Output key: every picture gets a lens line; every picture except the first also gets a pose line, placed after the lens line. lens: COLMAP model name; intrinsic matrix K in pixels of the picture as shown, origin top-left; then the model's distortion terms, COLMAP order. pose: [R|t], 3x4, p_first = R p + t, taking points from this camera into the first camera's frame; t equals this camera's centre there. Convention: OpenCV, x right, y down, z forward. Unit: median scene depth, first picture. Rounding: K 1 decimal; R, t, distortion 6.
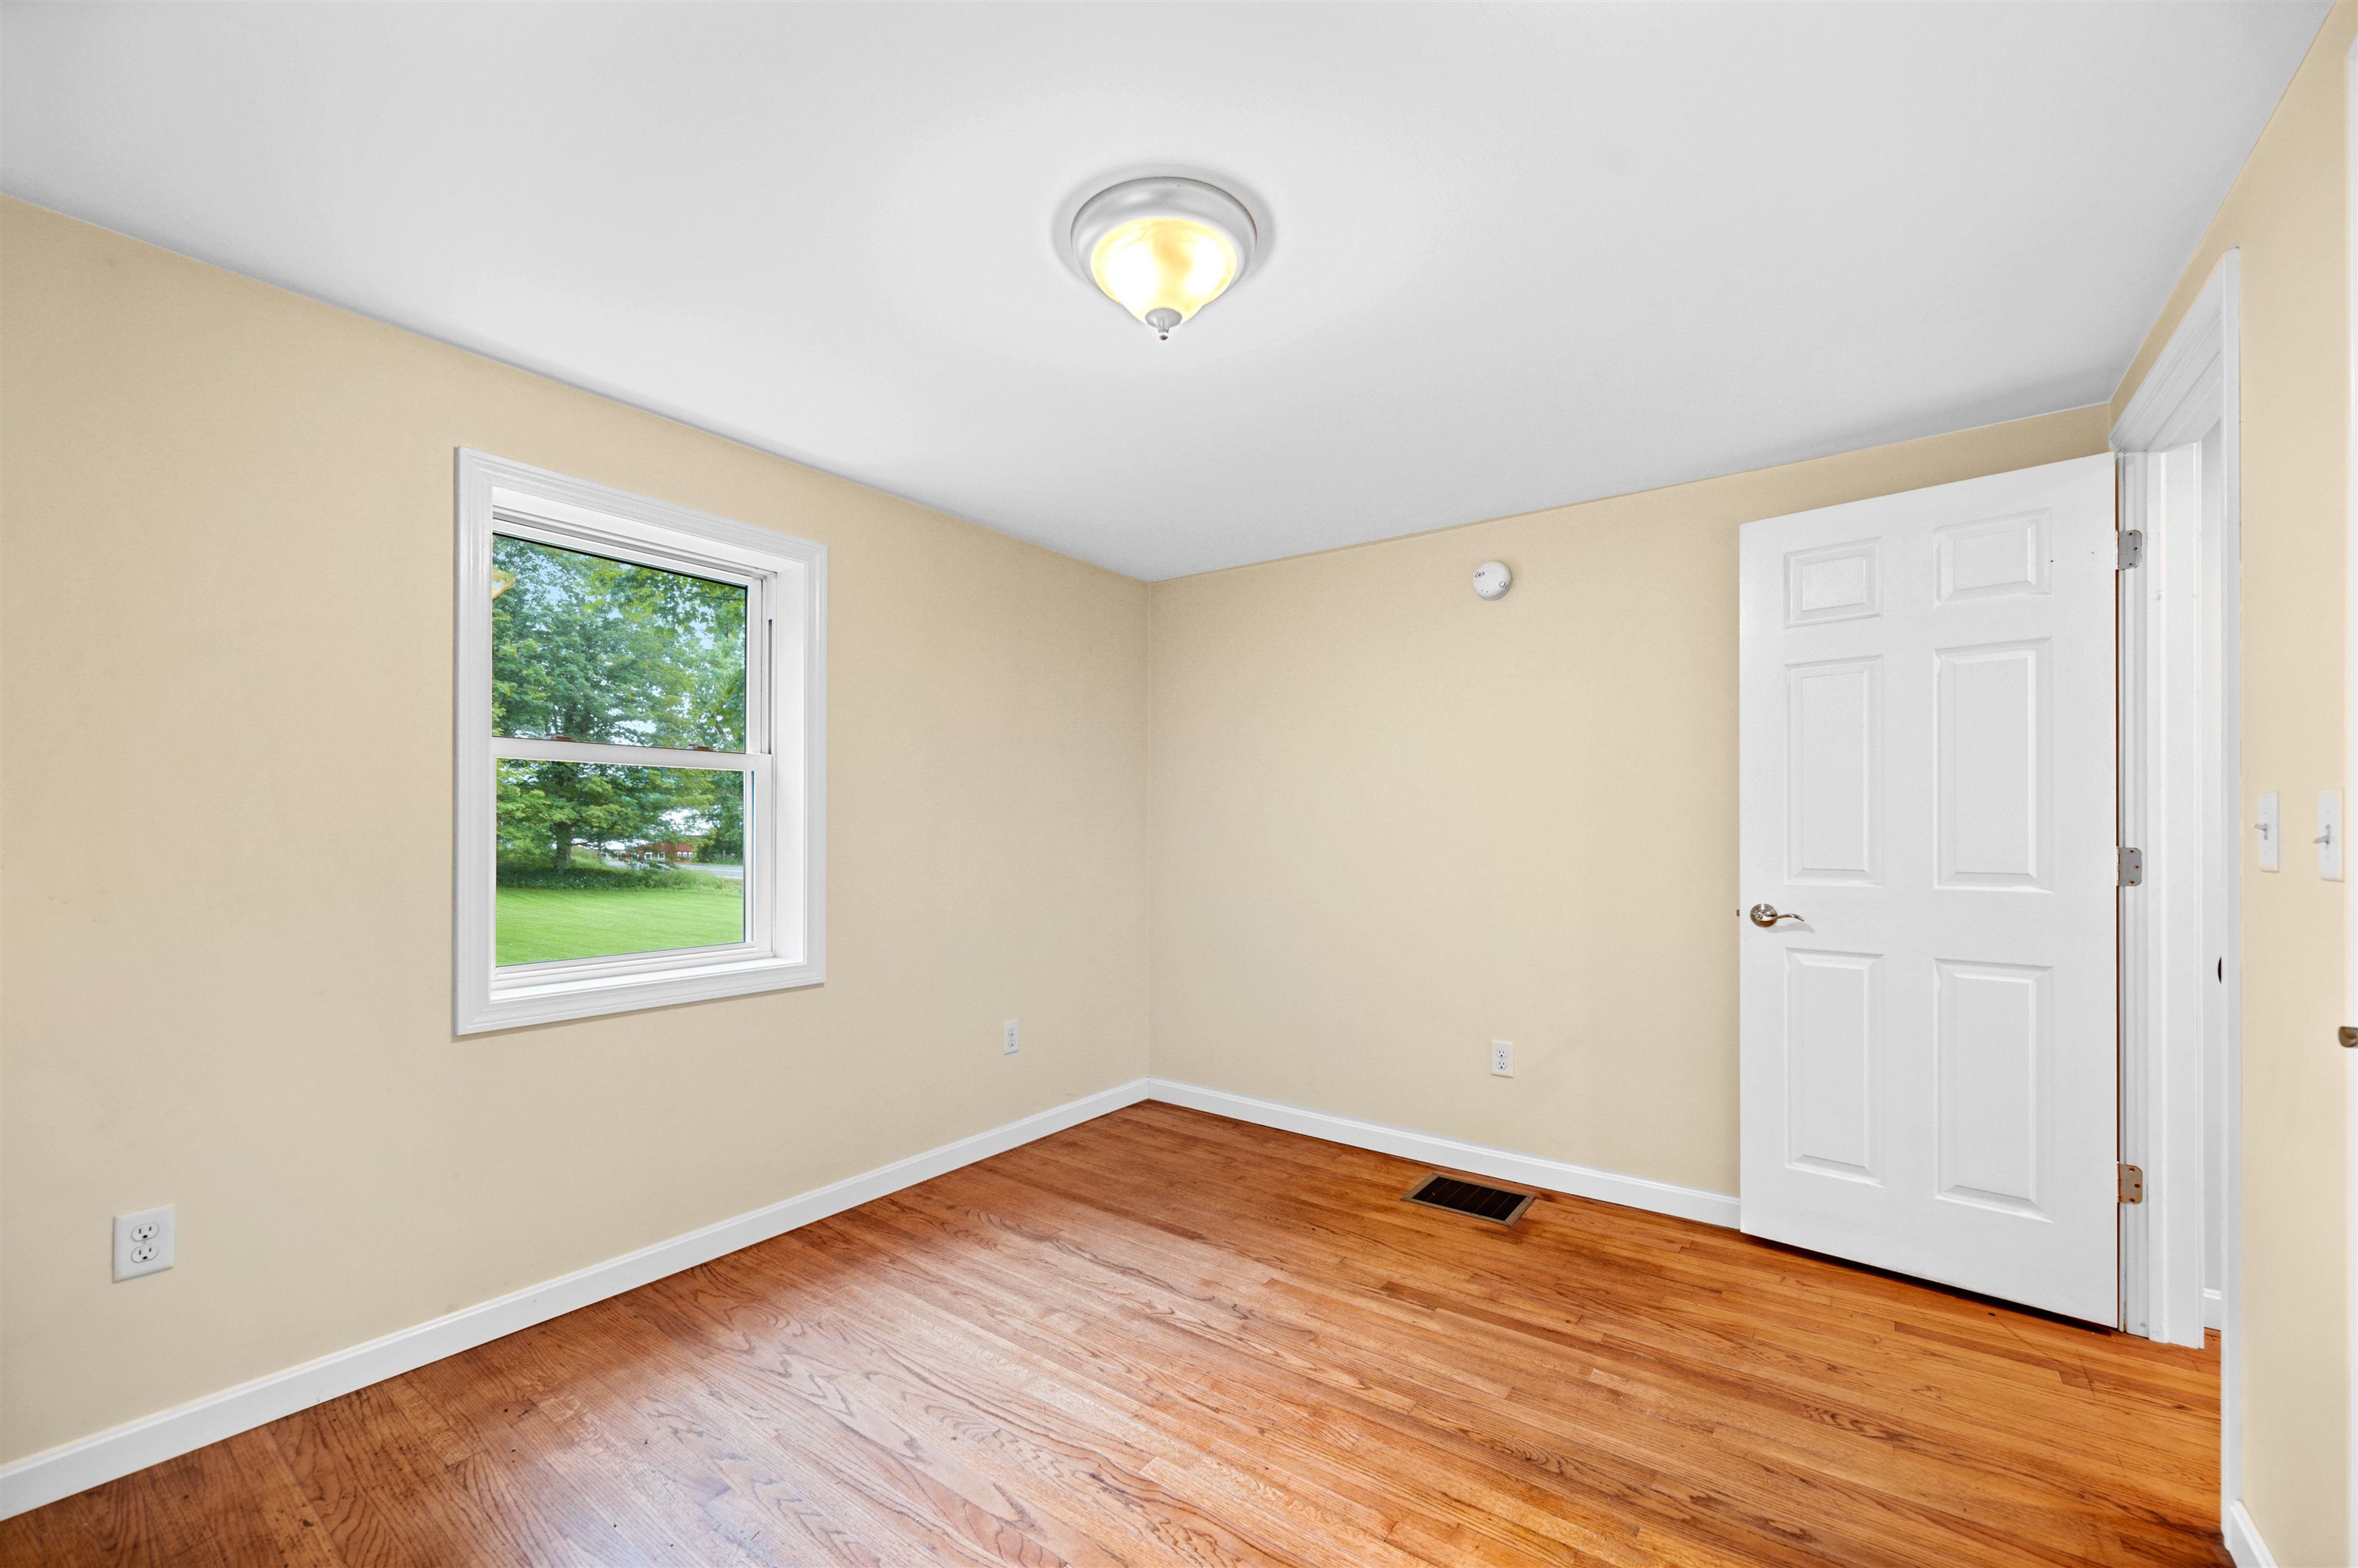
lens RADIAL K [[939.5, 0, 1165.5], [0, 939.5, 824.6], [0, 0, 1]] dist [-0.000178, -0.000202]
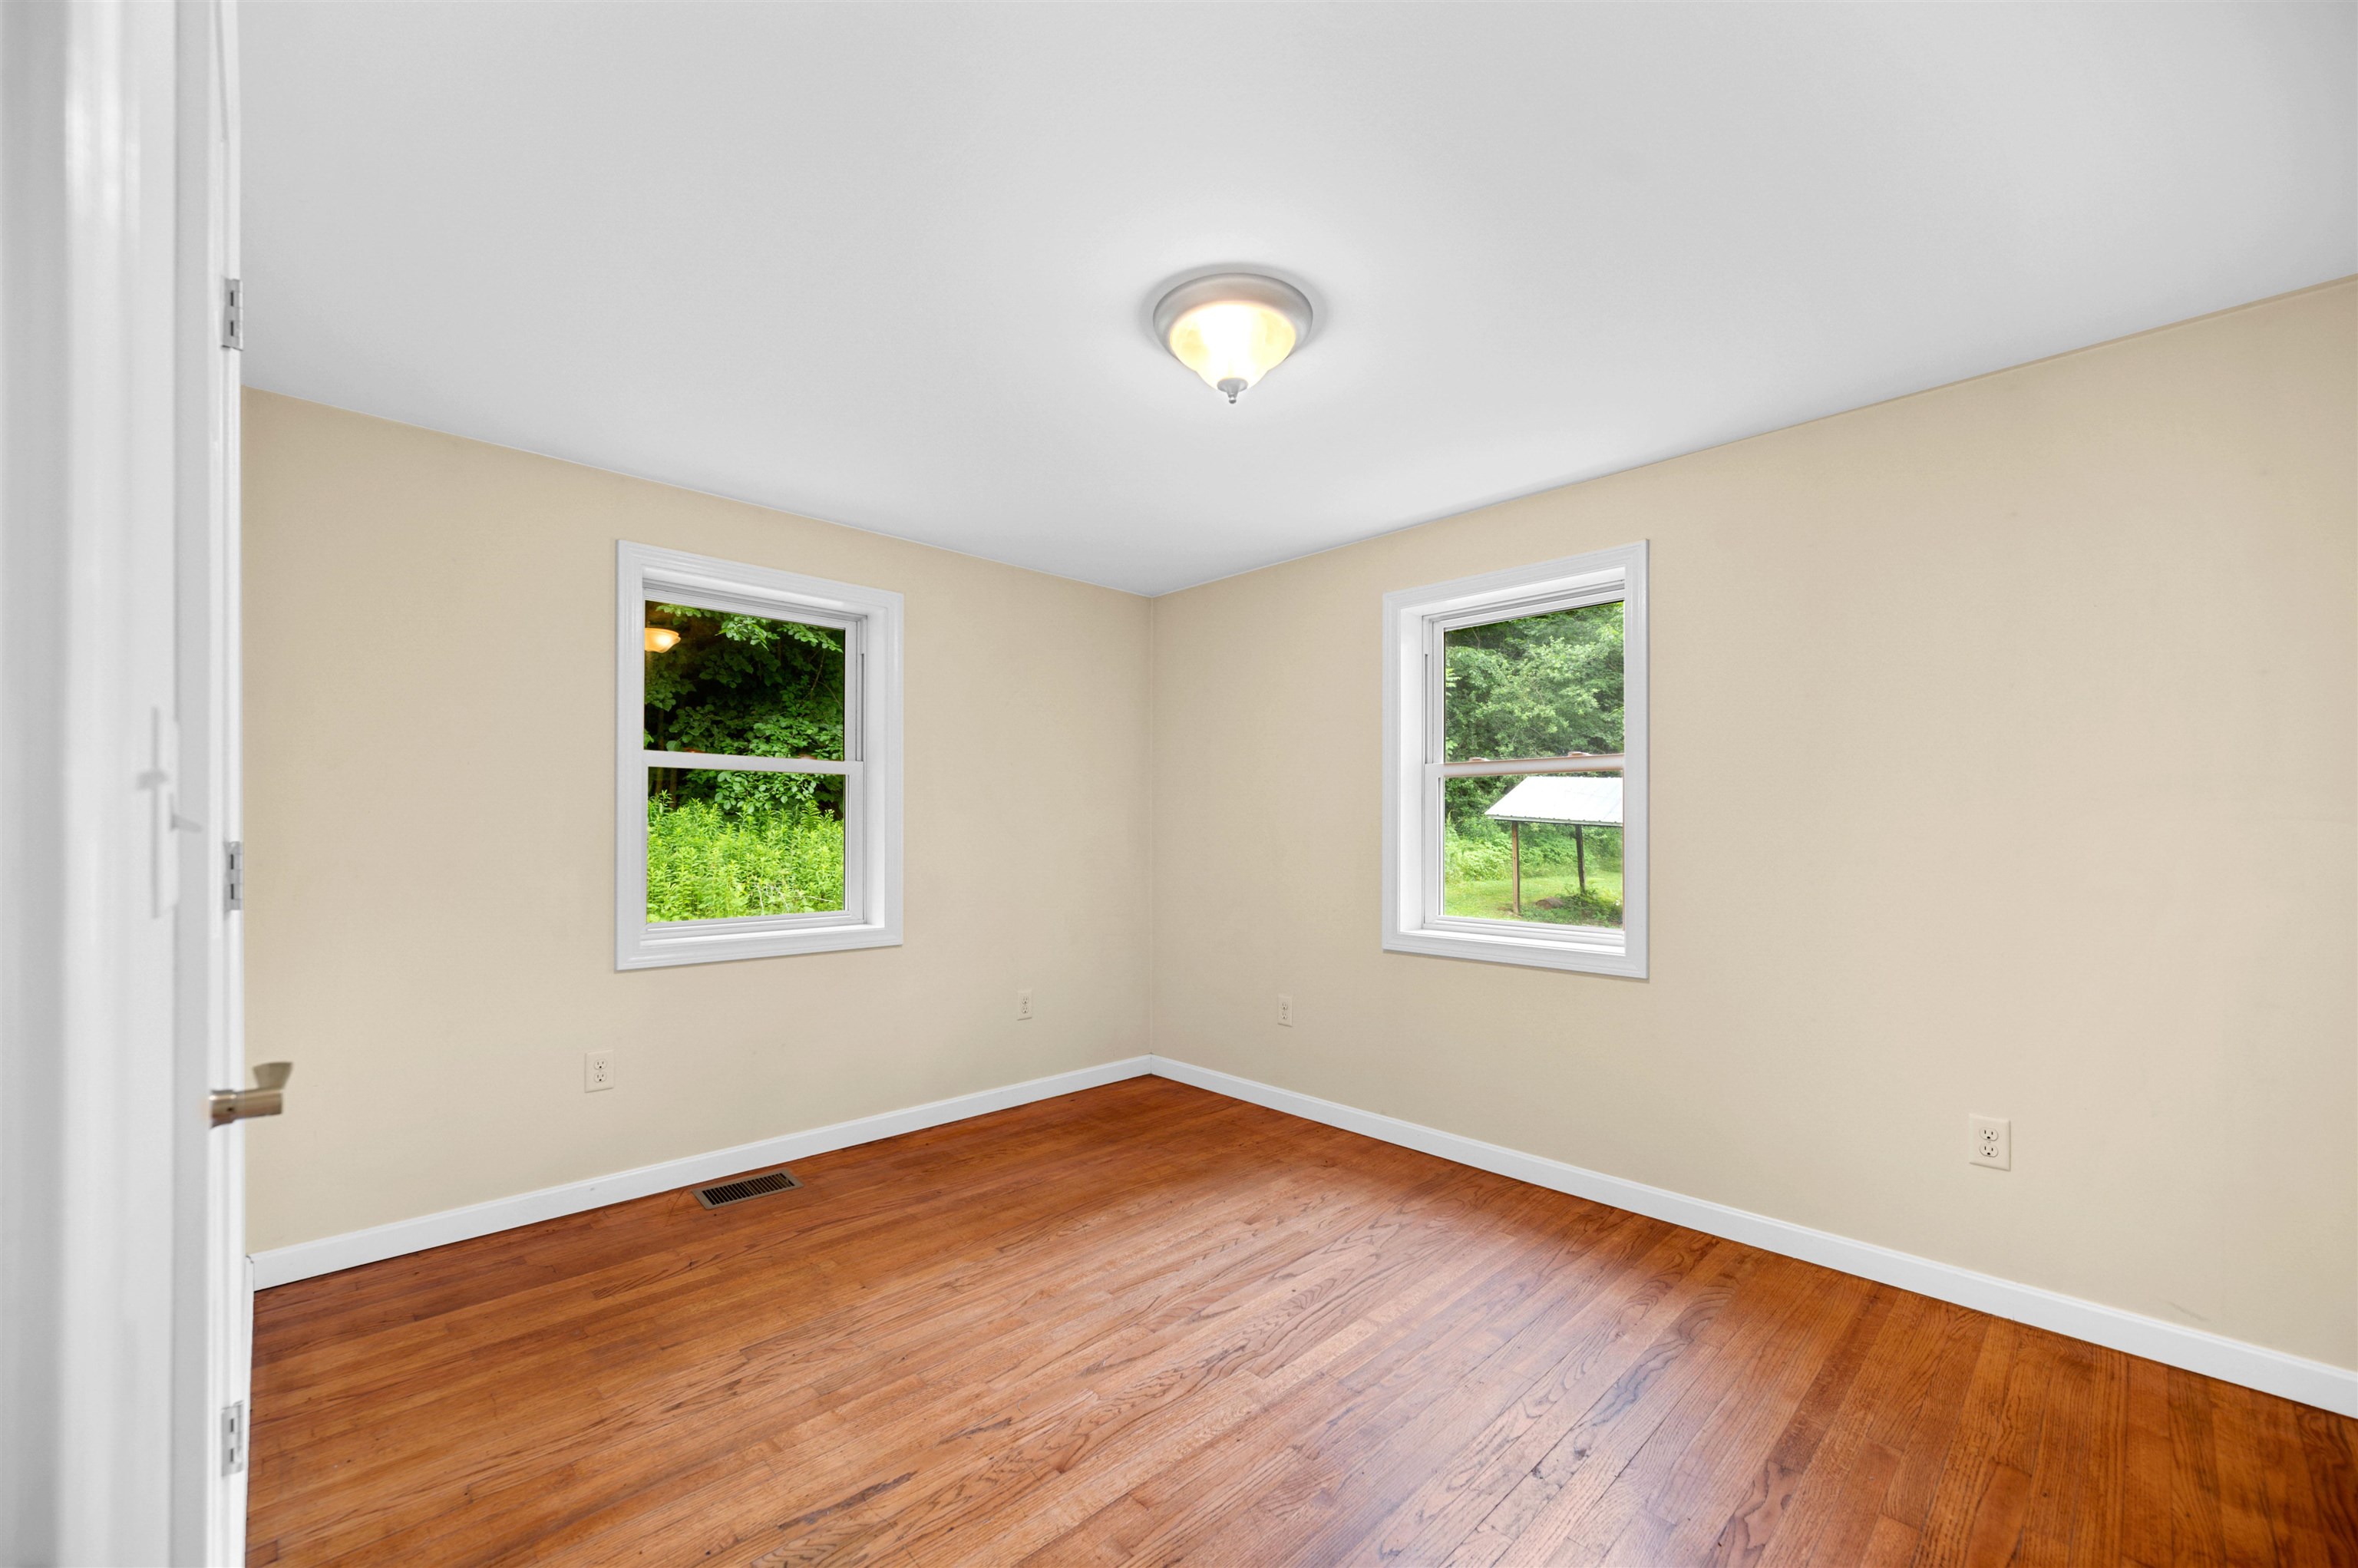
lens RADIAL K [[939.5, 0, 1165.5], [0, 939.5, 824.6], [0, 0, 1]] dist [-0.000178, -0.000202]
pose [[-0.165454, -0.003010, -0.986213, 0.776325], [0.001590, 0.999993, -0.003318, 0.012169], [0.986216, -0.002117, -0.165448, 0.748761]]
